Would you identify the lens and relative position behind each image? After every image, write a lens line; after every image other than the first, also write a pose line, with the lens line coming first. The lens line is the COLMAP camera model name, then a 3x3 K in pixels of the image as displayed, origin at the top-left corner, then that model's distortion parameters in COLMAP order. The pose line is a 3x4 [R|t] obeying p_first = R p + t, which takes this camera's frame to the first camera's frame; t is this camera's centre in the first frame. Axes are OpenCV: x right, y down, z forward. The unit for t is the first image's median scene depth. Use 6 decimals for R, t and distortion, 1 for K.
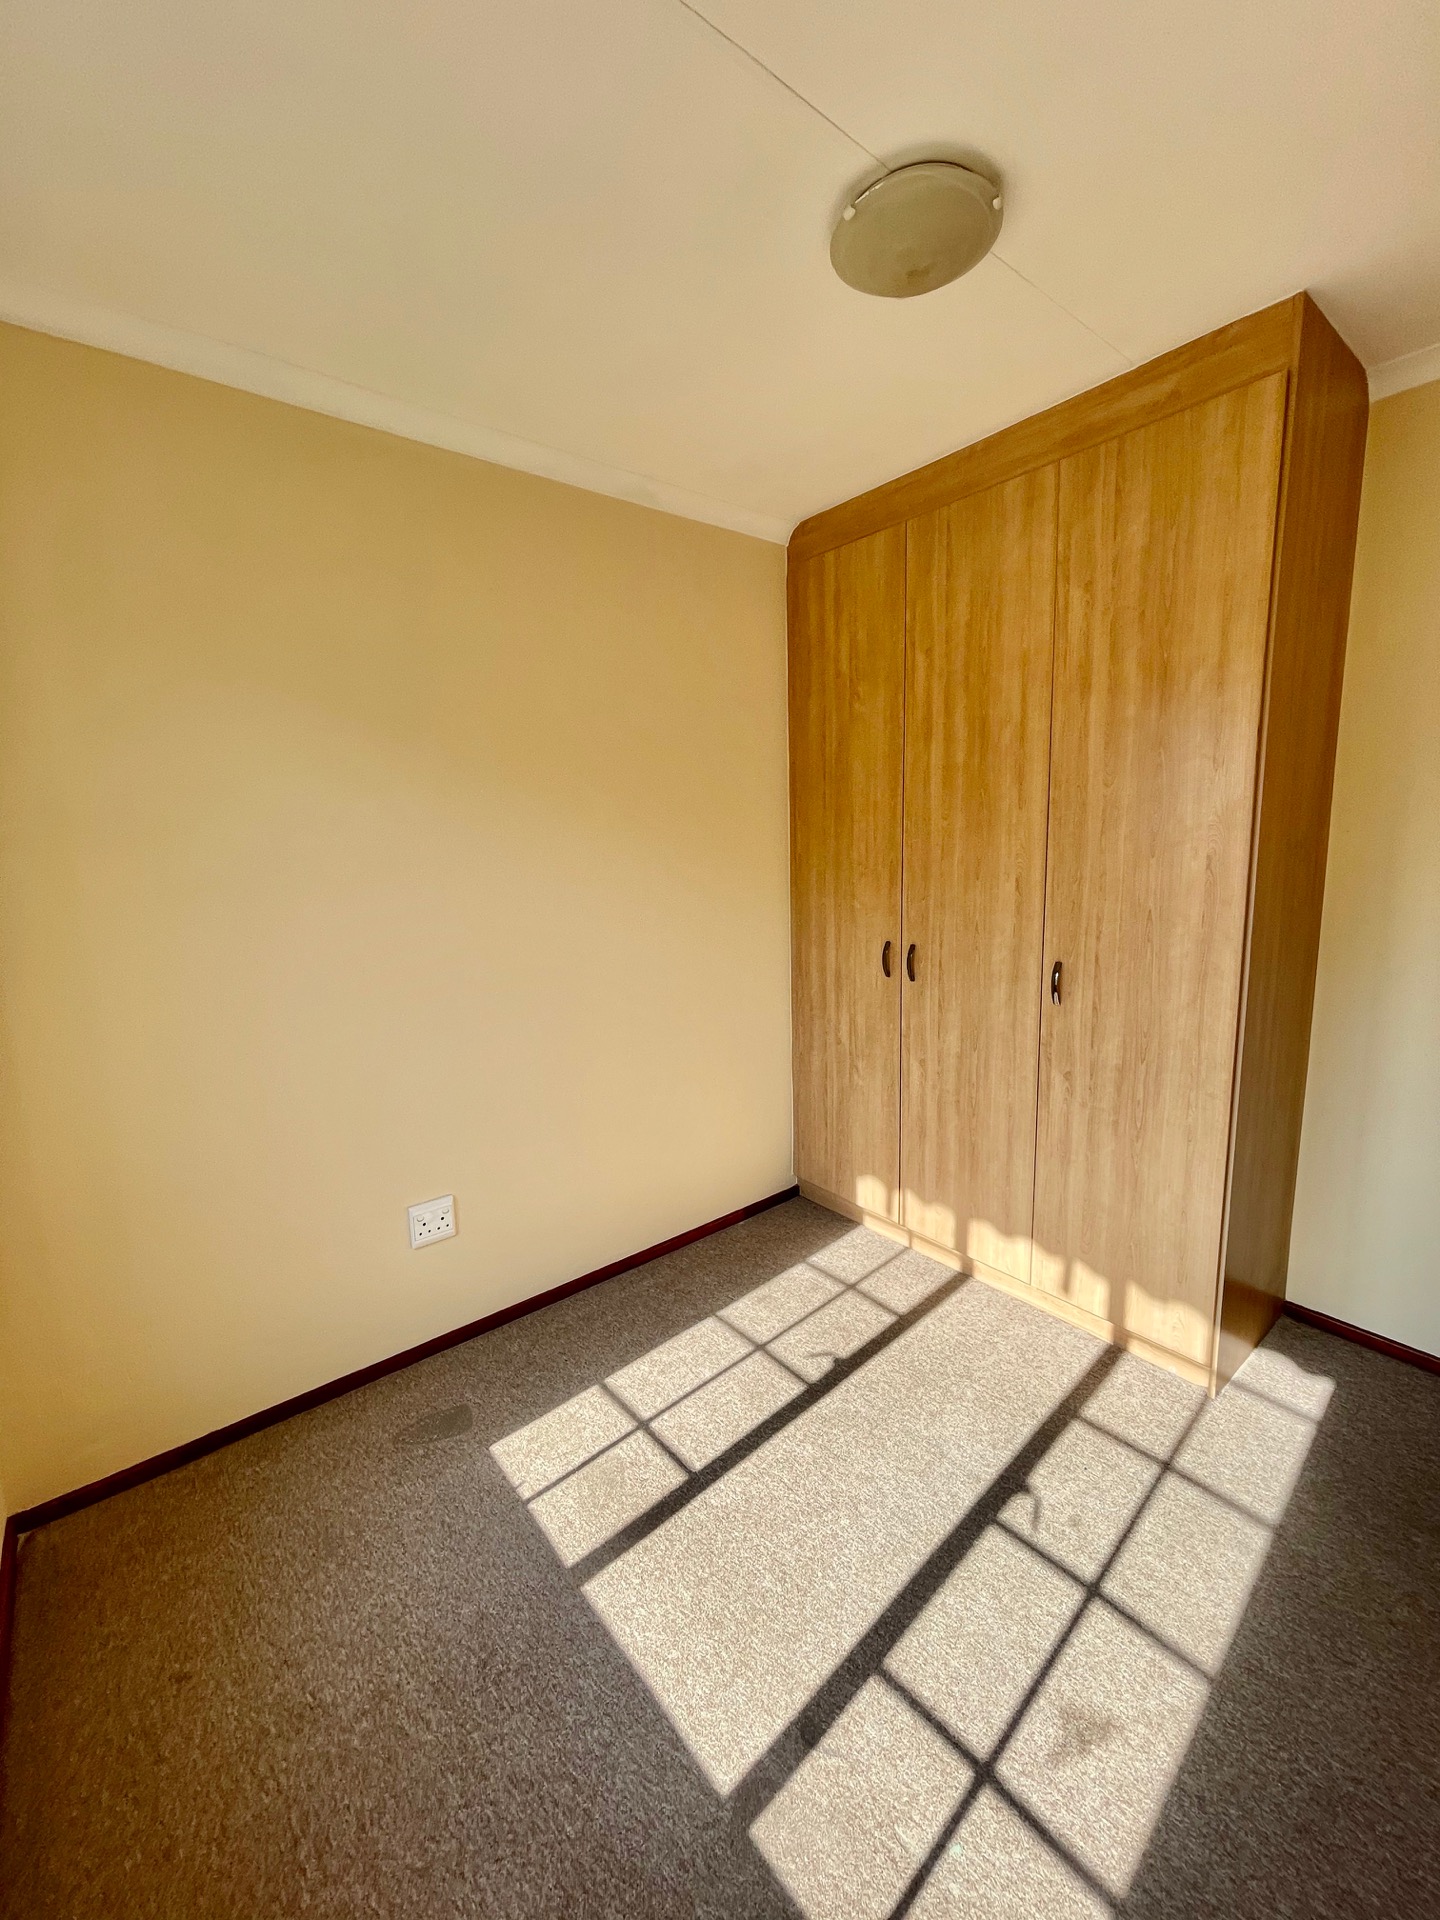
lens RADIAL K [[777.1, 0, 706.9], [0, 777.1, 948.4], [0, 0, 1]] dist [-0.000245, 0.000198]
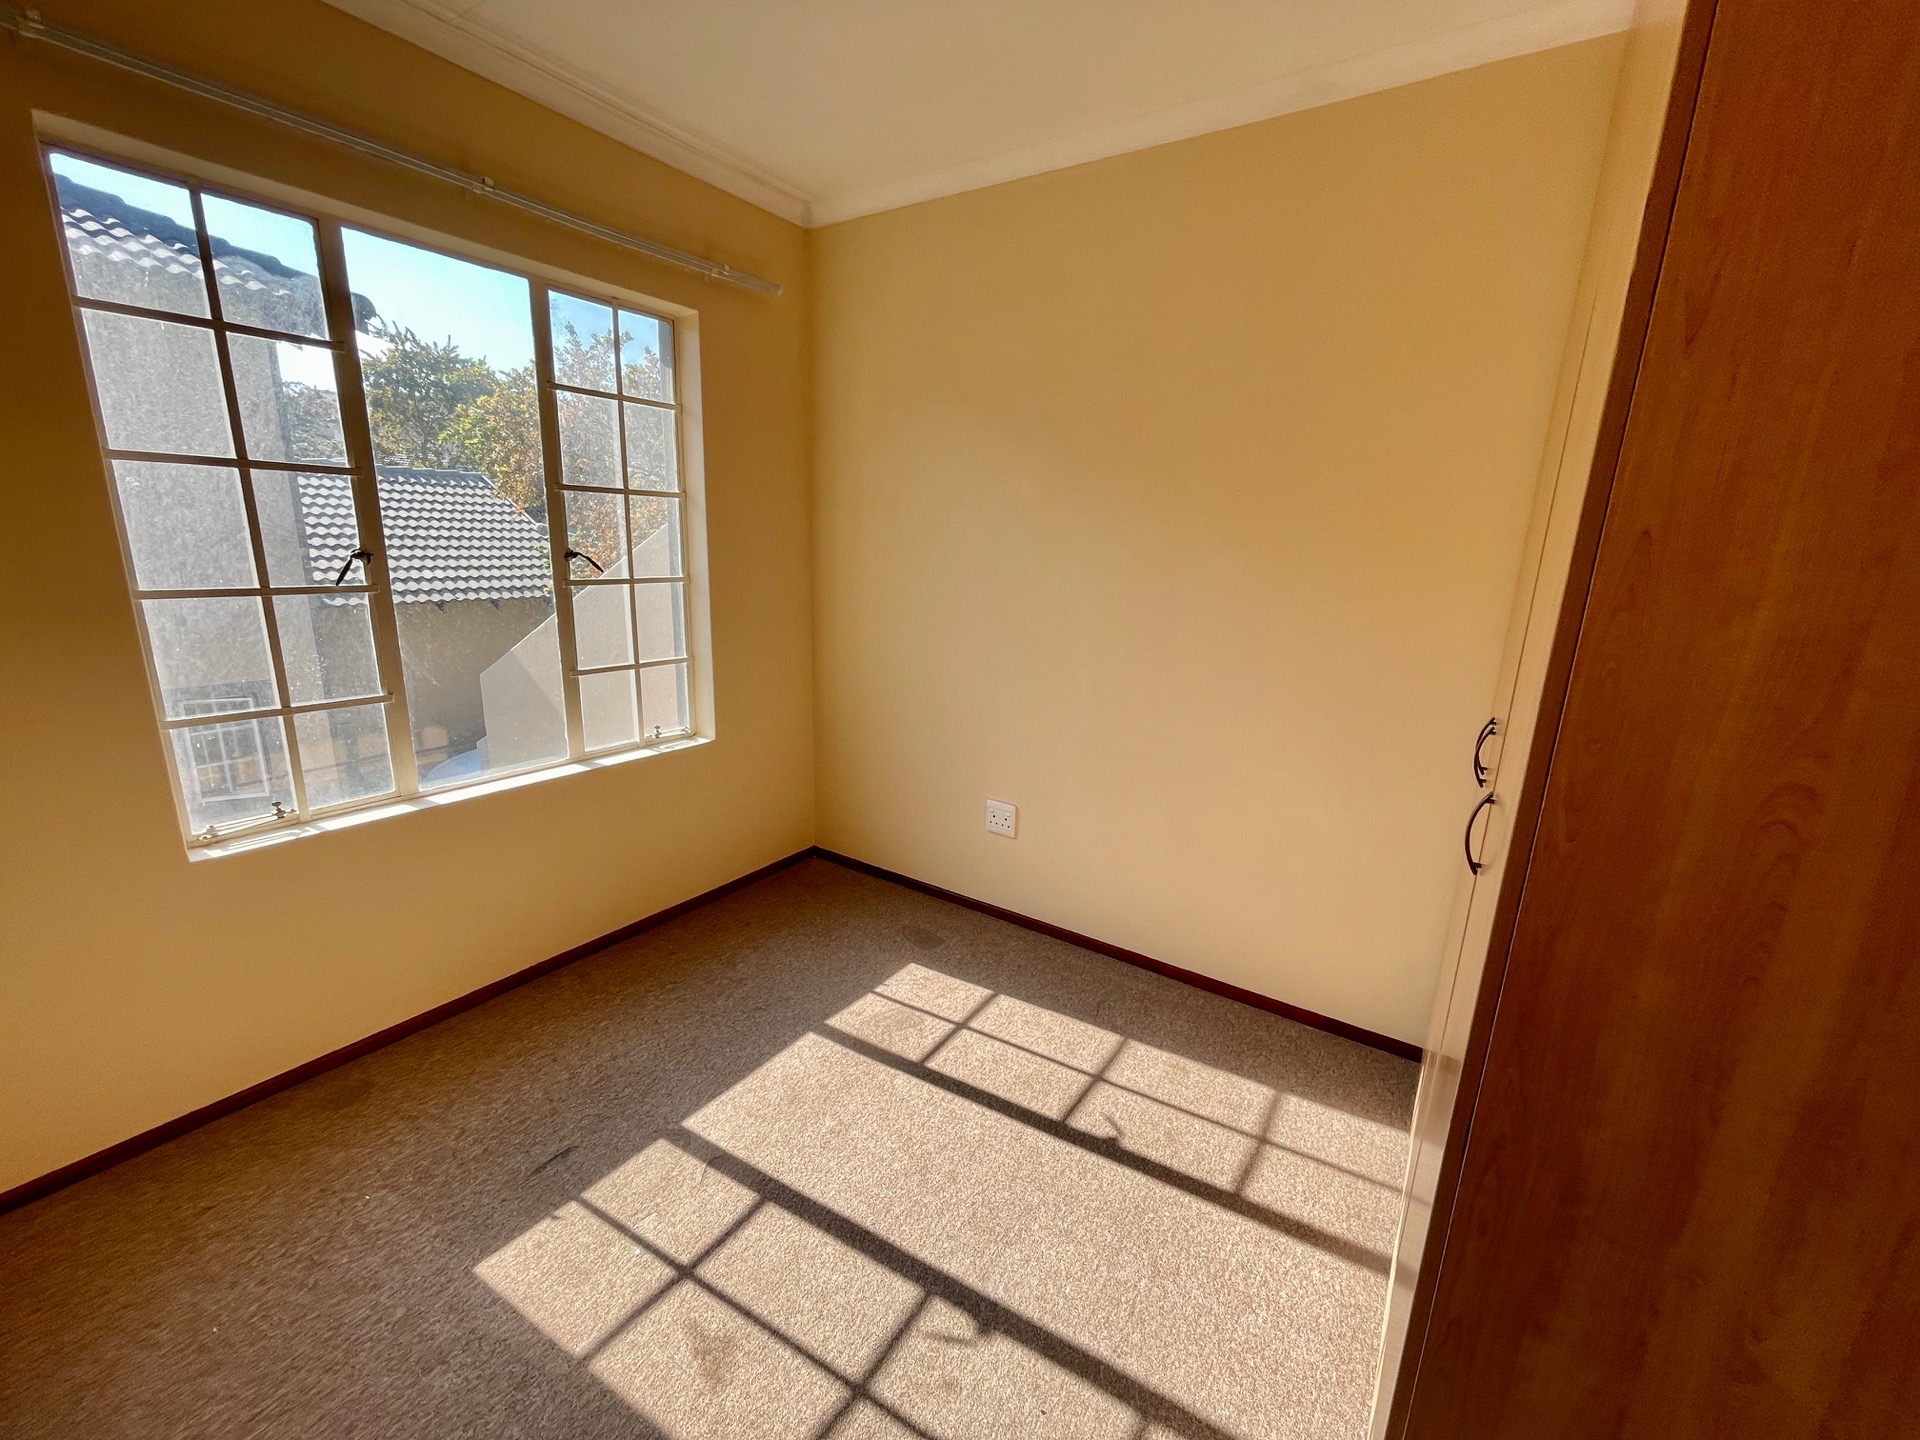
lens RADIAL K [[777.1, 0, 970.1], [0, 777.1, 725.5], [0, 0, 1]] dist [-0.000245, 0.000198]
pose [[0.300780, 0.263902, -0.916454, 1.020318], [-0.175302, 0.959877, 0.218872, -0.088008], [0.937444, 0.094824, 0.334974, 0.679802]]
